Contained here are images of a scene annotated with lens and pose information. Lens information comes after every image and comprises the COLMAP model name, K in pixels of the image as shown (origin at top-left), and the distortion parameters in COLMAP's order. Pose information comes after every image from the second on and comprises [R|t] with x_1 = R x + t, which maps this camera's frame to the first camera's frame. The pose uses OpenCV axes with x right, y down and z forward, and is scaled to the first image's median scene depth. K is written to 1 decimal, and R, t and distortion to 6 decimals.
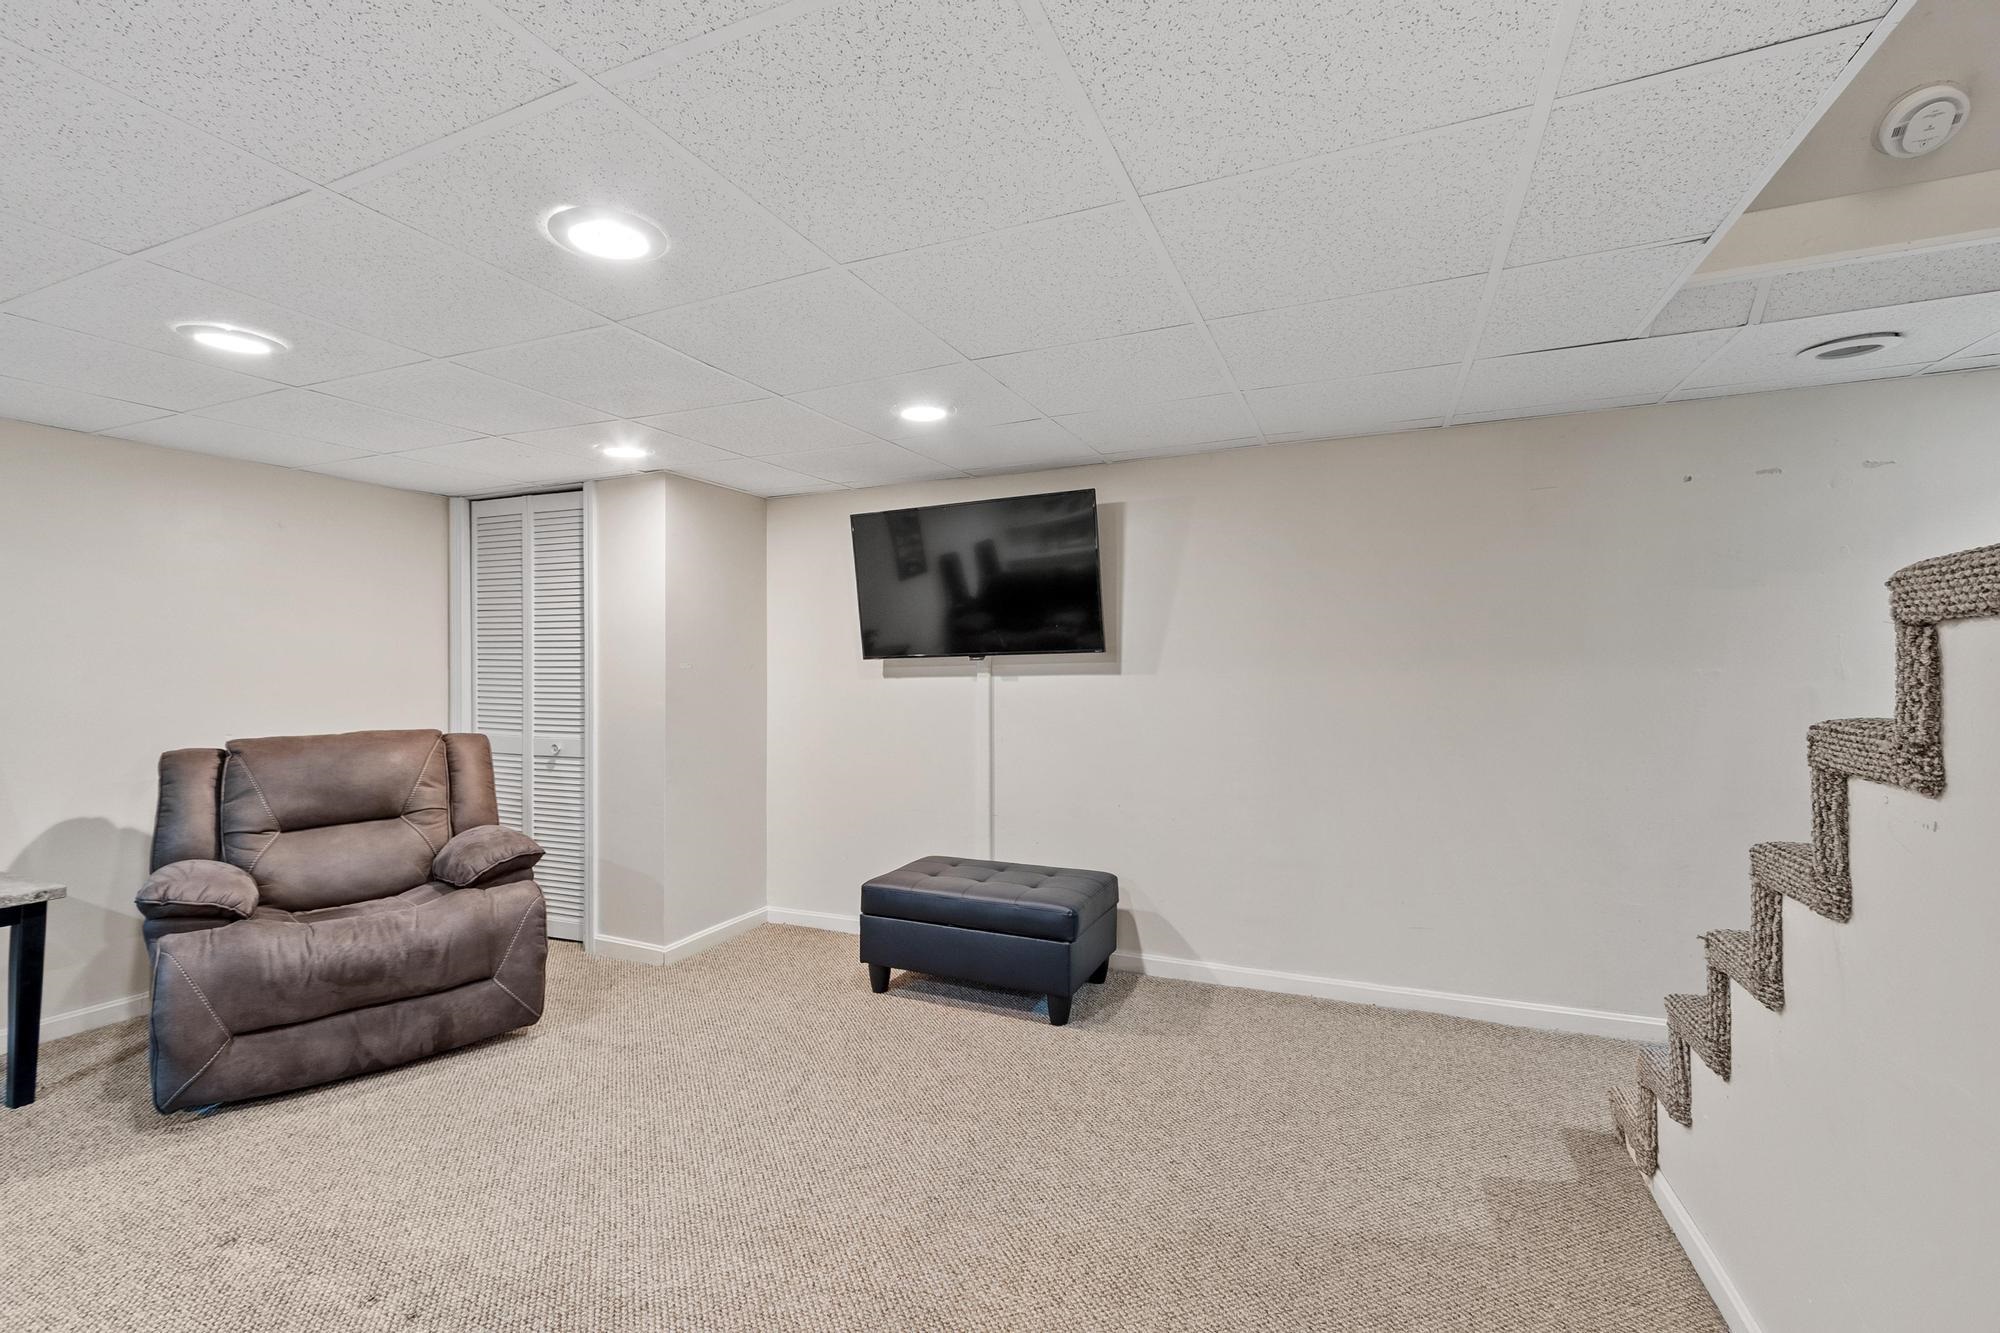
lens RADIAL K [[868.1, 0, 1000.0], [0, 868.1, 666.5], [0, 0, 1]] dist [-0.000416, -0.000145]
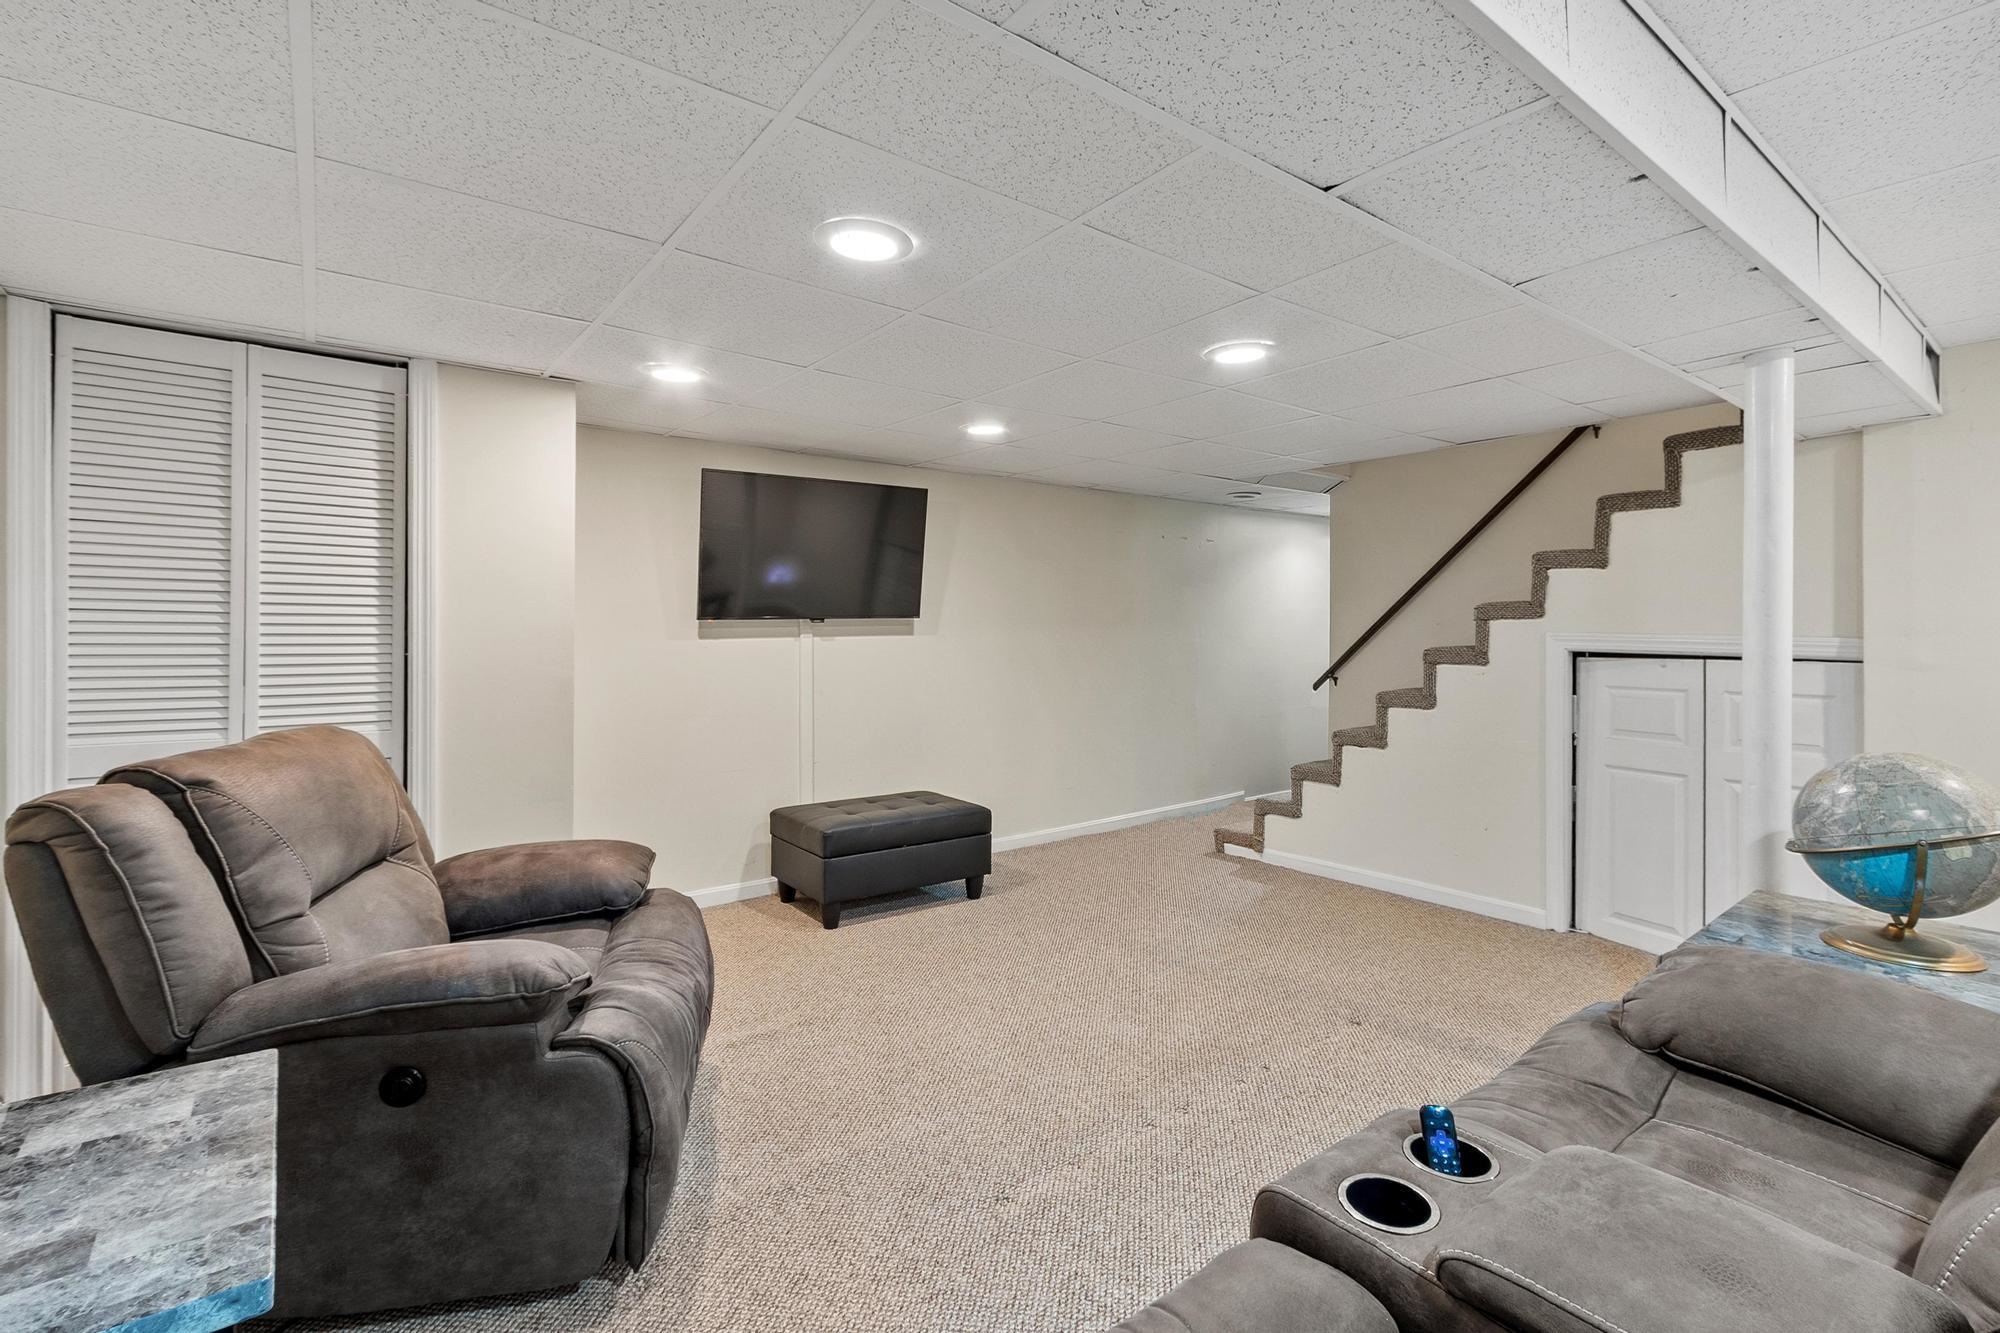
lens RADIAL K [[876.1, 0, 991.0], [0, 876.1, 653.4], [0, 0, 1]] dist [0.000707, -0.000393]
pose [[0.502031, -0.020296, 0.864612, -1.001468], [-0.005198, 0.999636, 0.026483, 0.001532], [-0.864834, -0.017790, 0.501742, 0.291010]]
